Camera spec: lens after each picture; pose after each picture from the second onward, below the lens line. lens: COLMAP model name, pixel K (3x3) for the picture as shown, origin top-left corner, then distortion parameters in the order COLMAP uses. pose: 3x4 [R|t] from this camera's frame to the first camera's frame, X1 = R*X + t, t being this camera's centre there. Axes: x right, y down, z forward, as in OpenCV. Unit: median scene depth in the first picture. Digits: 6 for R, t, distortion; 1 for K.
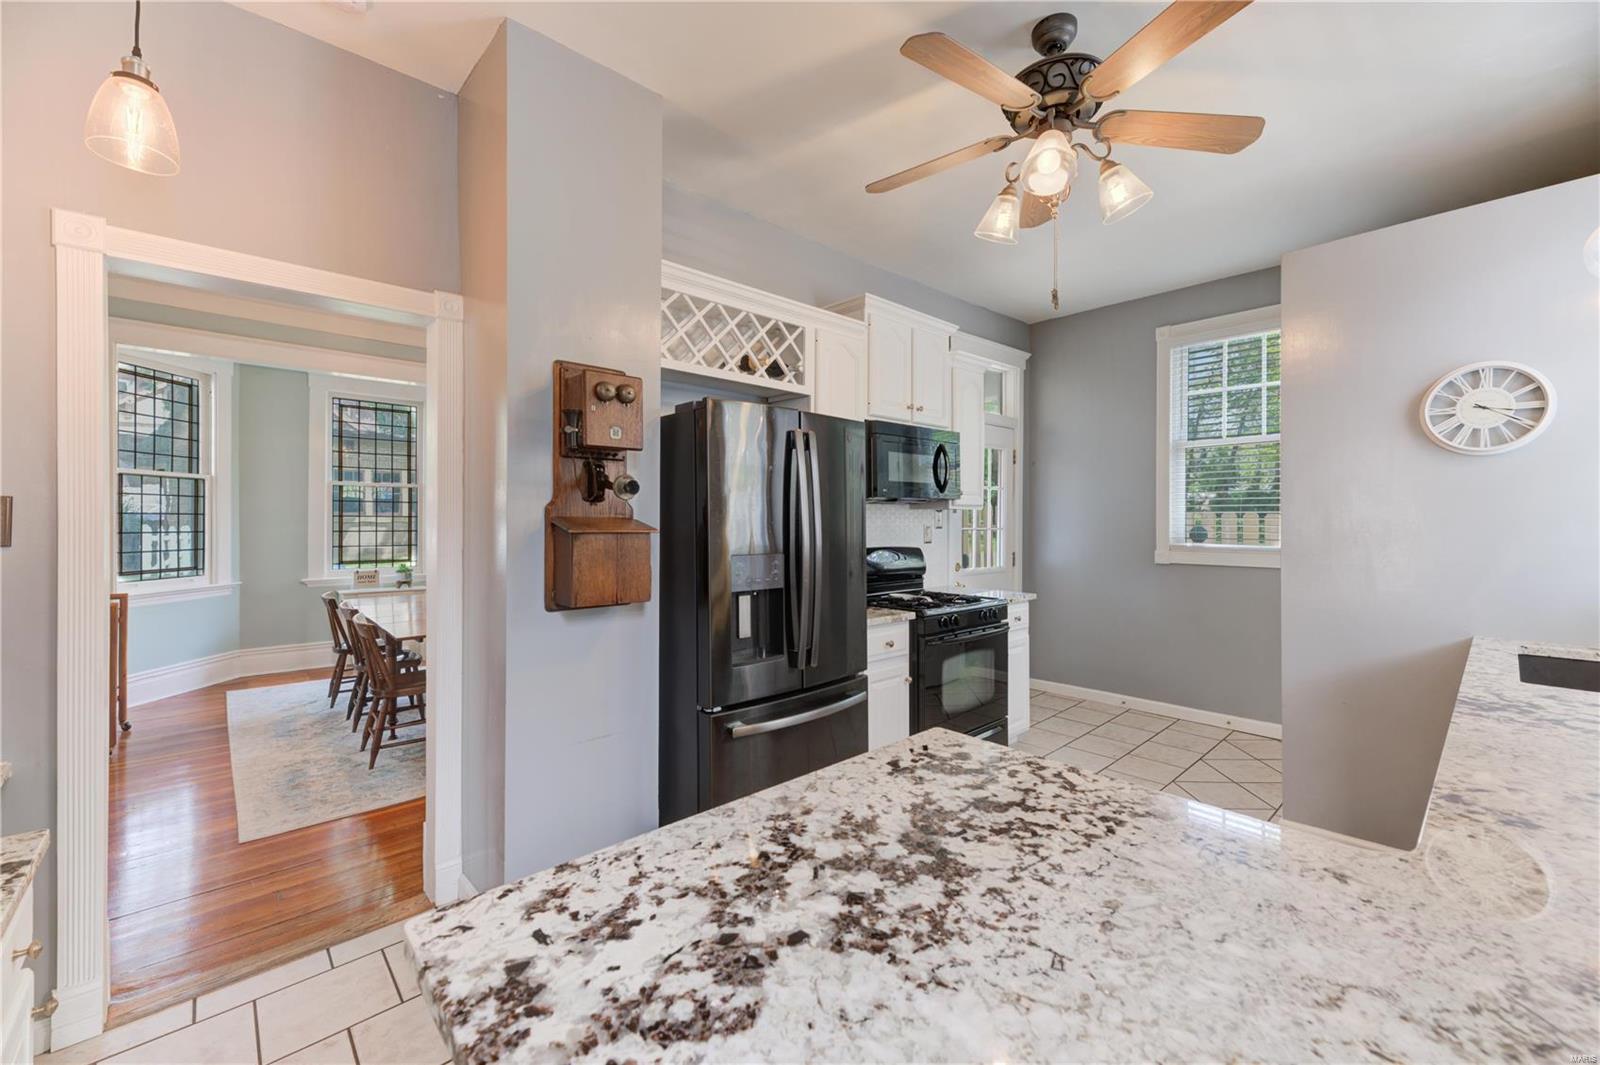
lens RADIAL K [[639.2, 0, 796.3], [0, 639.2, 521.0], [0, 0, 1]] dist [0.008649, -0.000217]
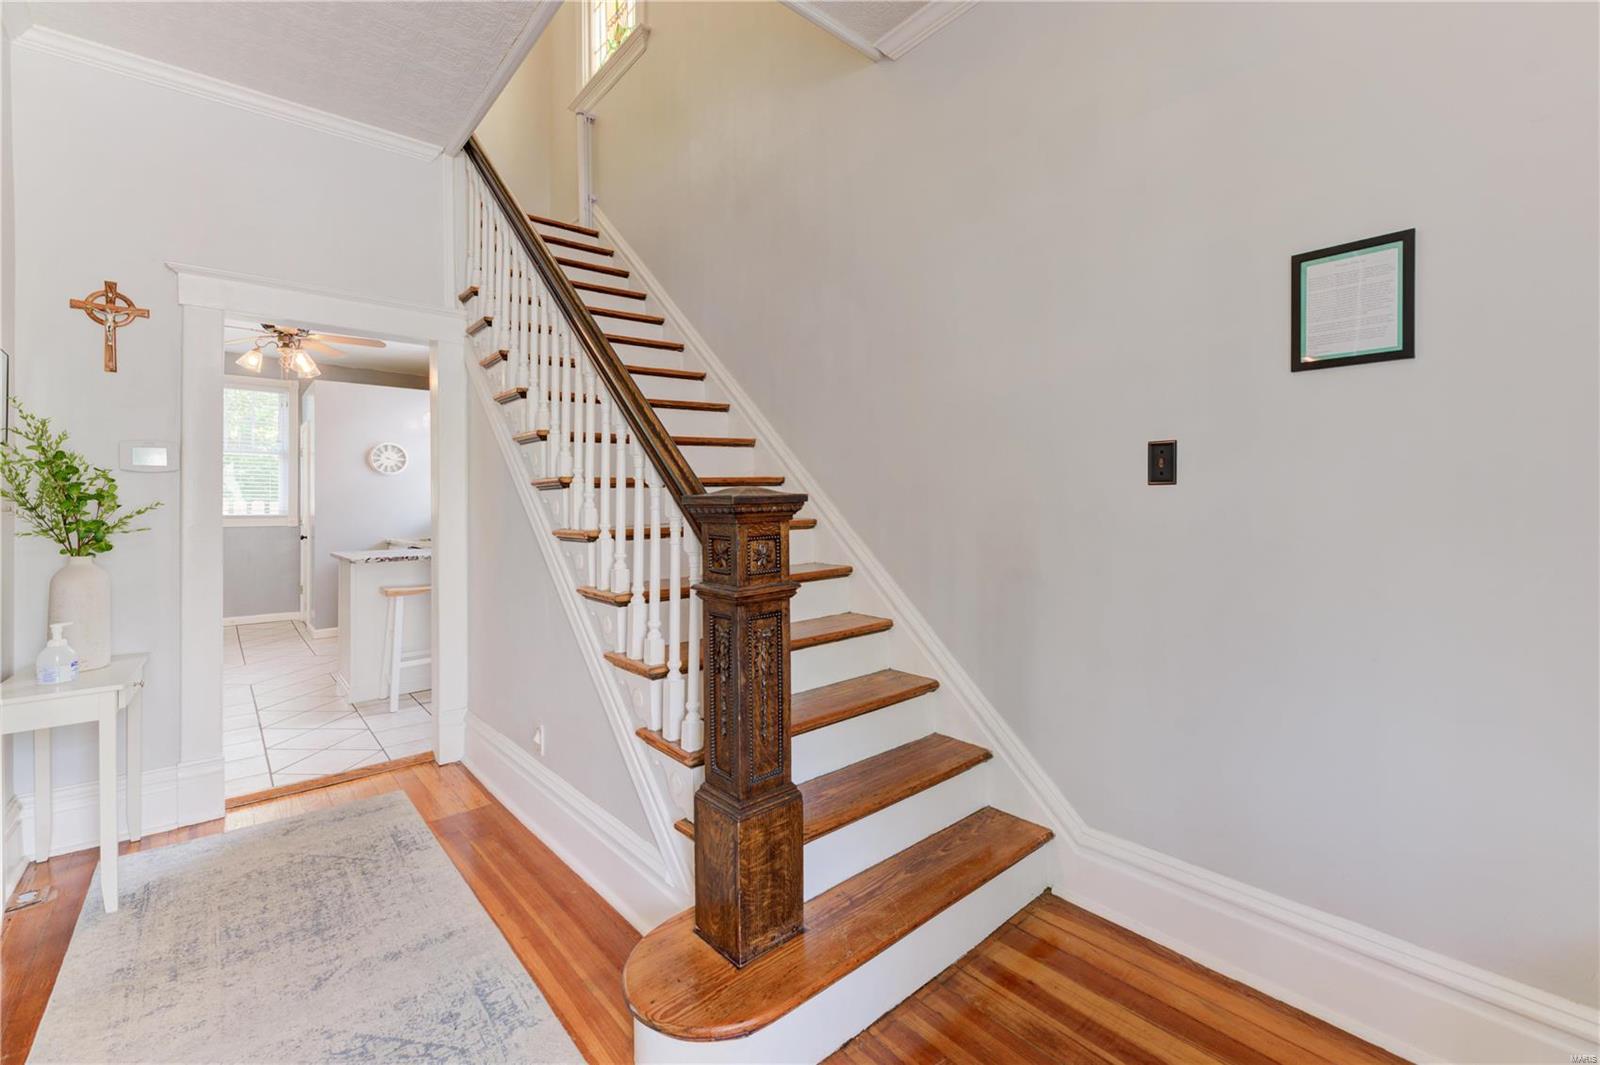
lens RADIAL K [[641.7, 0, 790.9], [0, 641.7, 514.6], [0, 0, 1]] dist [0.016280, -0.000645]
pose [[0.047561, -0.006099, 0.998850, -4.936868], [0.005867, 0.999966, 0.005826, 0.190344], [-0.998851, 0.005583, 0.047595, -2.636026]]
